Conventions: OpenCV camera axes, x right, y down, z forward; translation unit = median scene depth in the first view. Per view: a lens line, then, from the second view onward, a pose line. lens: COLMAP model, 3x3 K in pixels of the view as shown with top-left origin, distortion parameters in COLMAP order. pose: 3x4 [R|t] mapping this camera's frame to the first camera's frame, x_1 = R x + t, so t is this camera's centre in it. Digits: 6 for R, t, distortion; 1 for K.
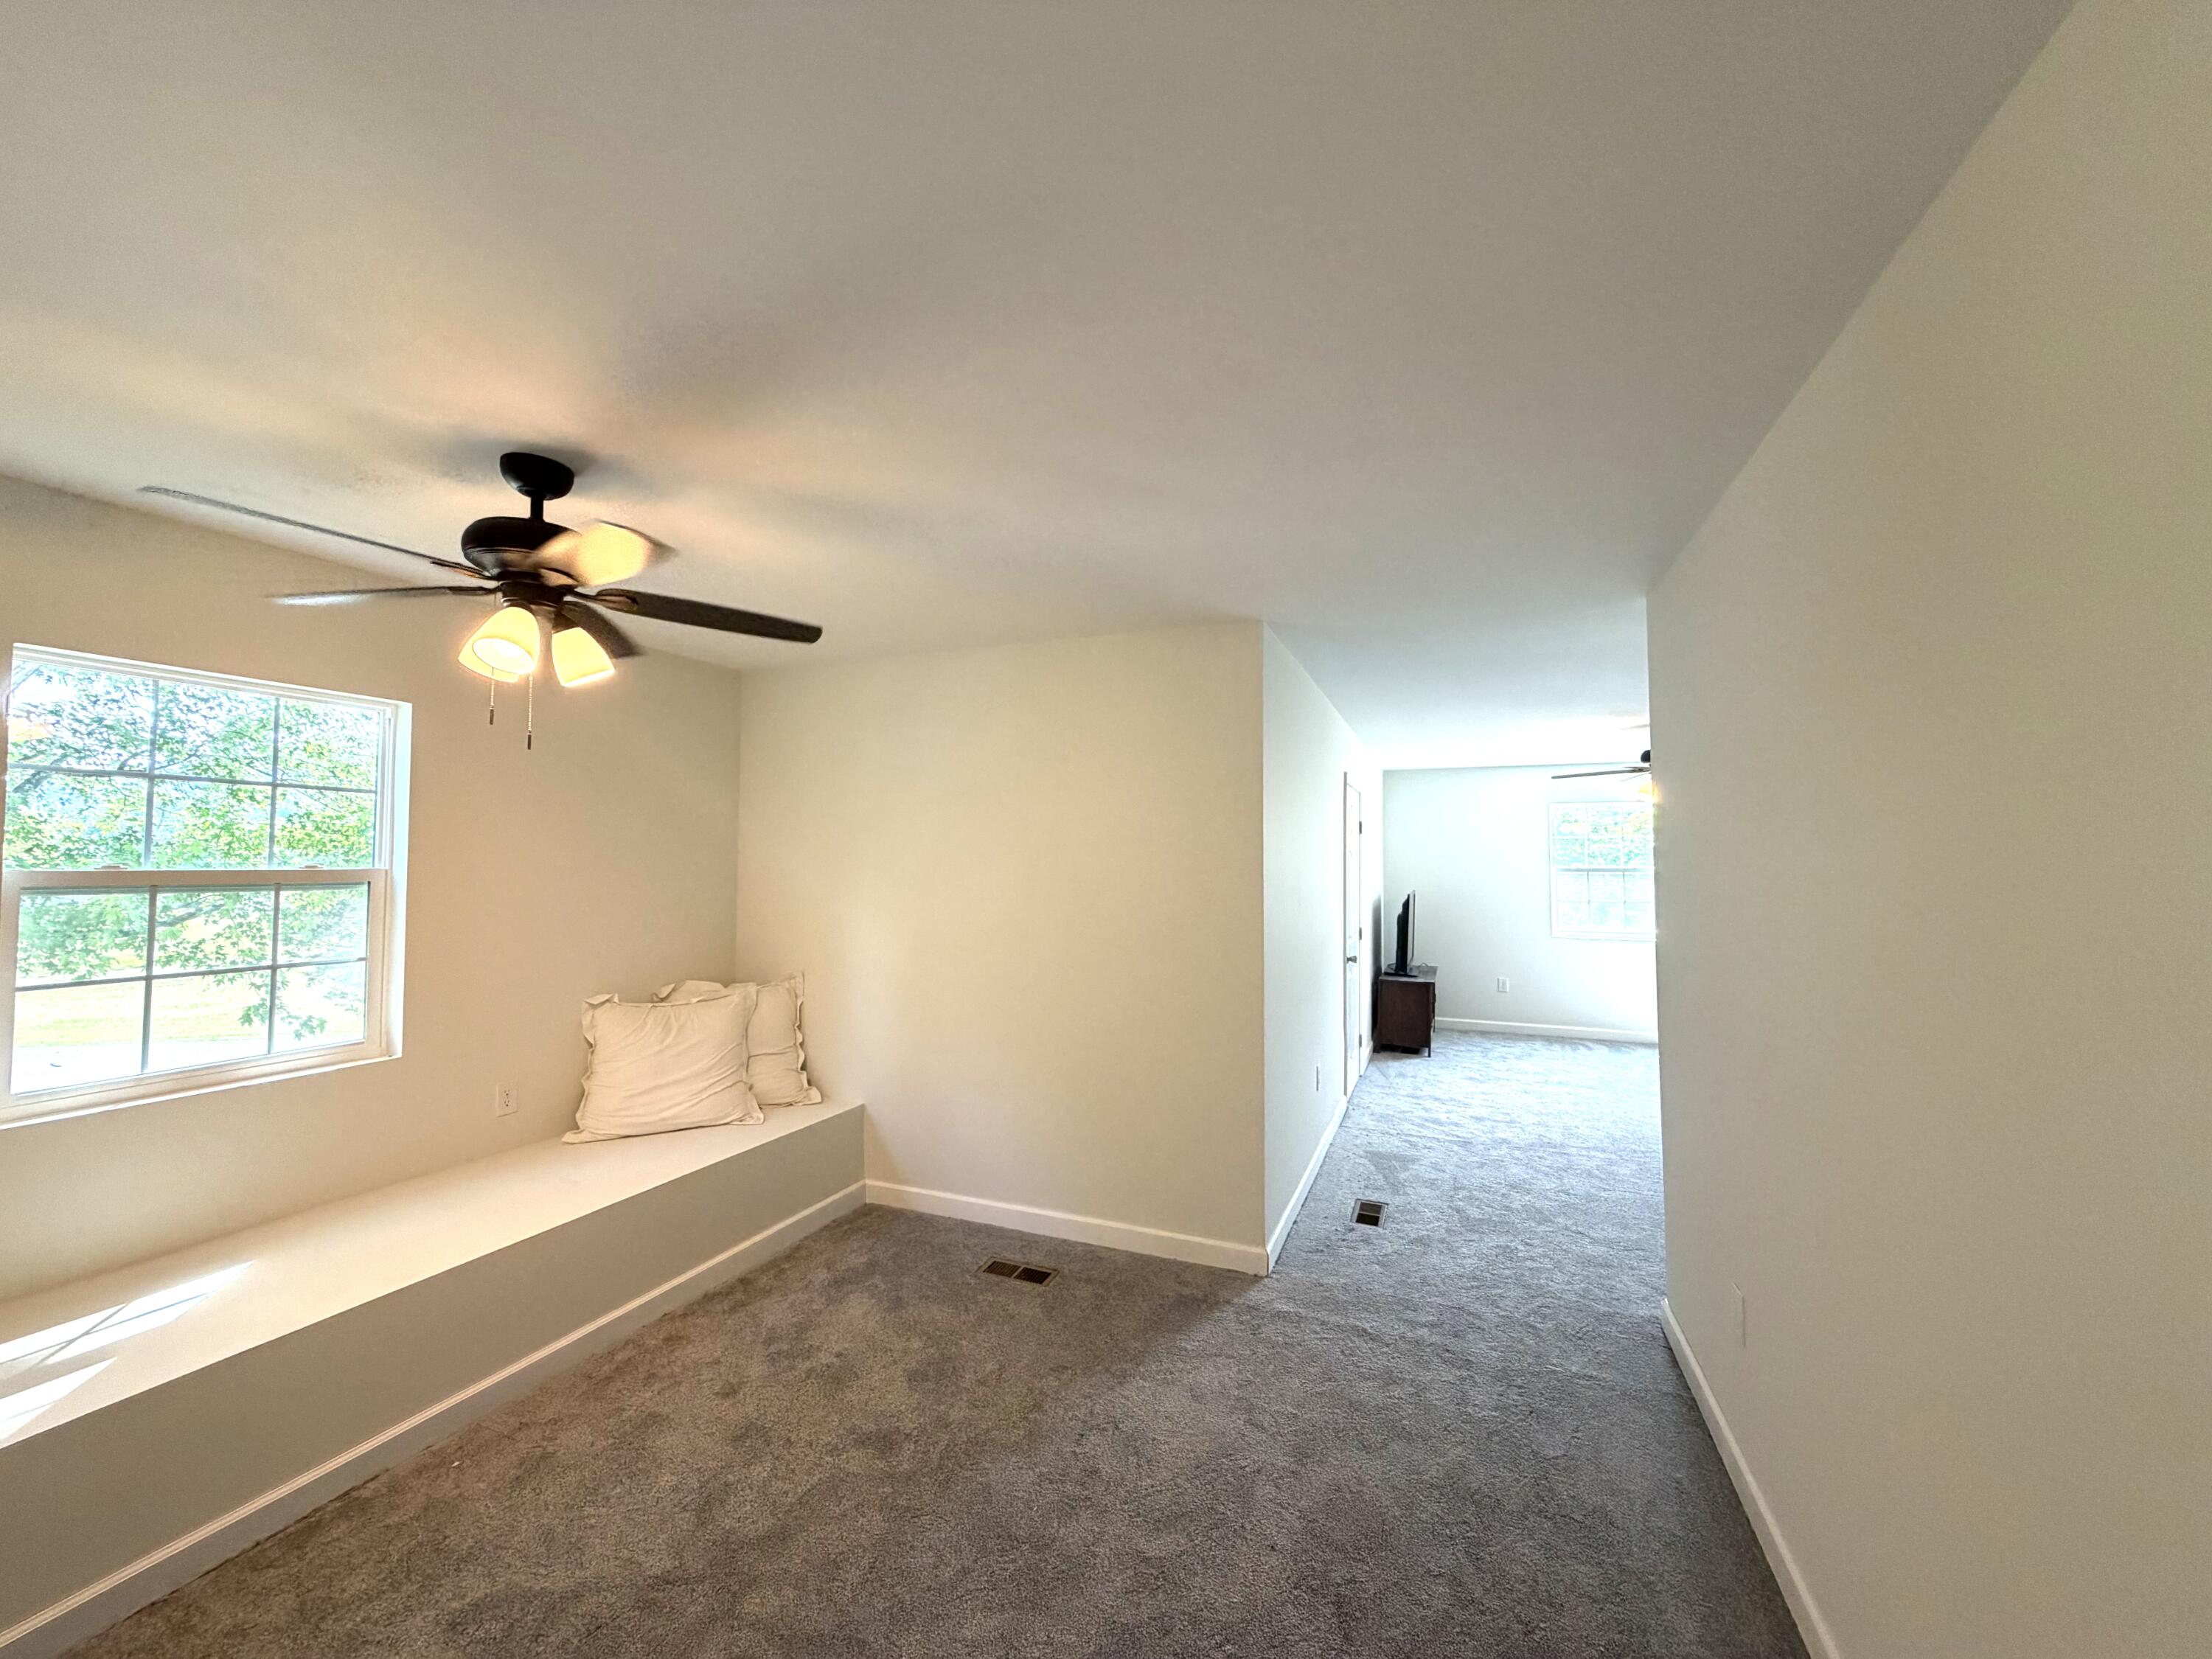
lens RADIAL K [[895.6, 0, 1106.0], [0, 895.6, 829.5], [0, 0, 1]] dist [0.000979, 0.000255]
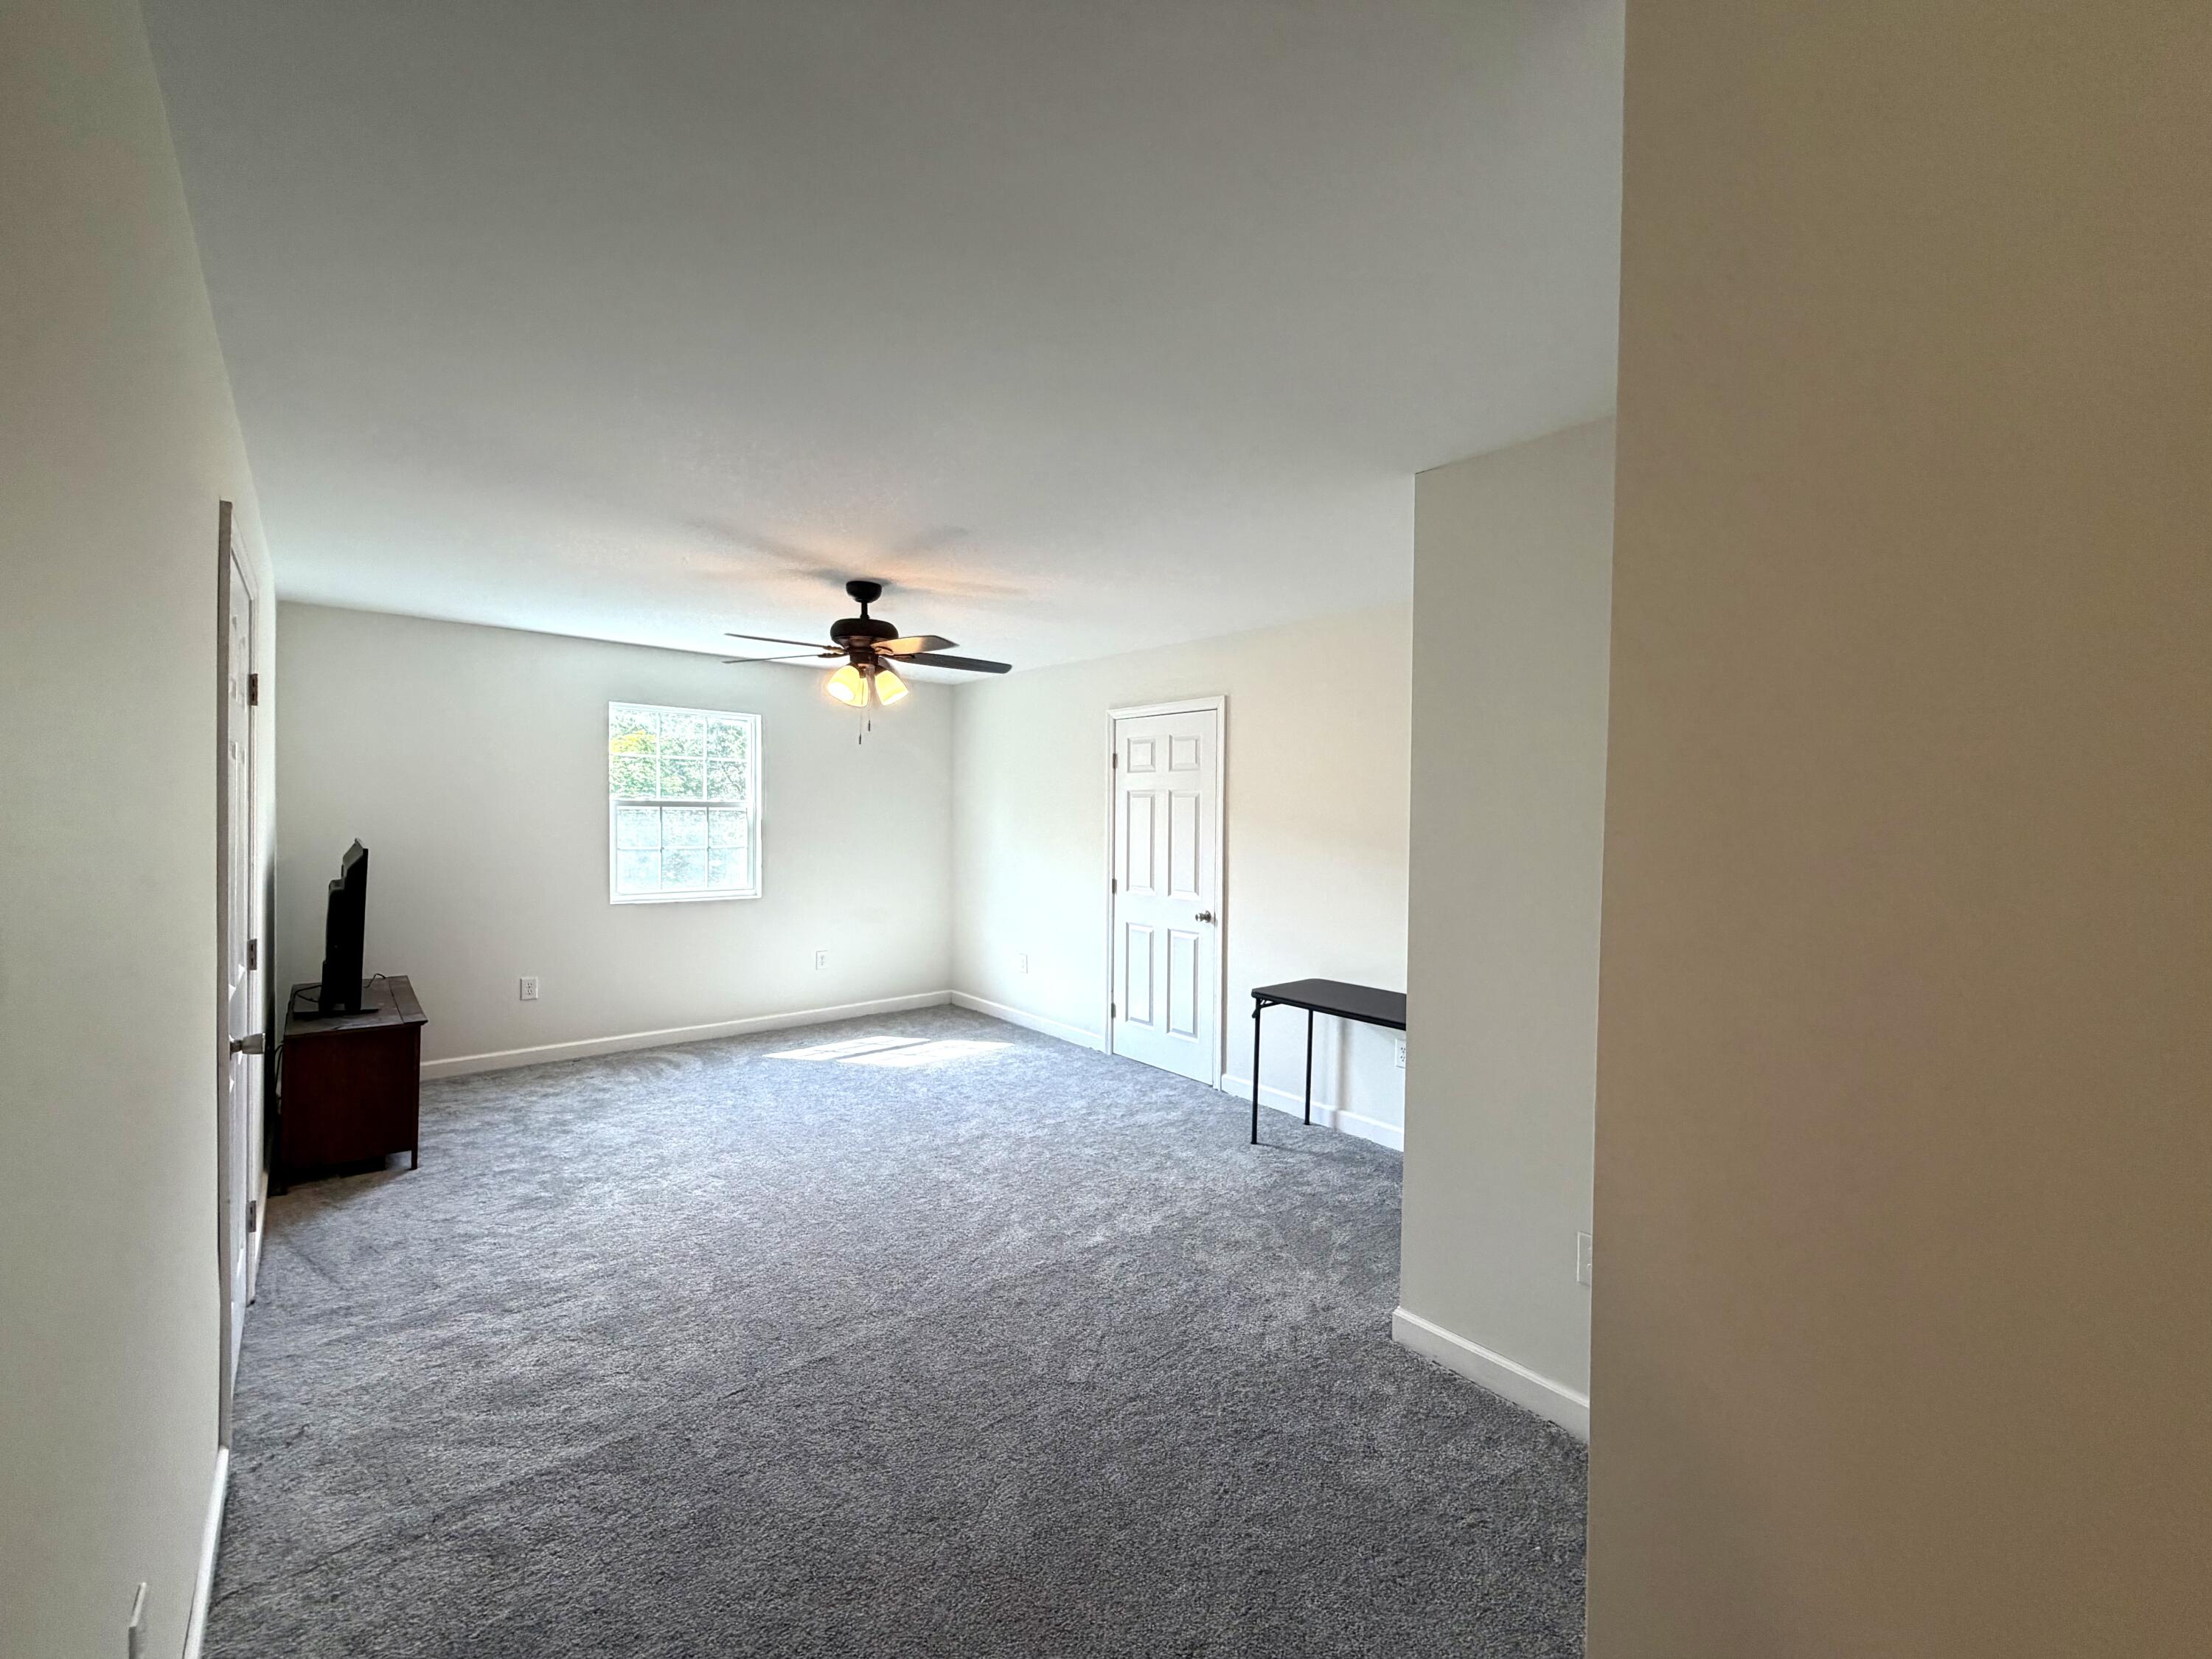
lens RADIAL K [[895.6, 0, 1106.0], [0, 895.6, 829.5], [0, 0, 1]] dist [0.000979, 0.000255]
pose [[0.461853, -0.015513, 0.886821, 0.098711], [-0.048582, 0.997904, 0.042757, 0.022358], [-0.885625, -0.062831, 0.460131, 0.452666]]
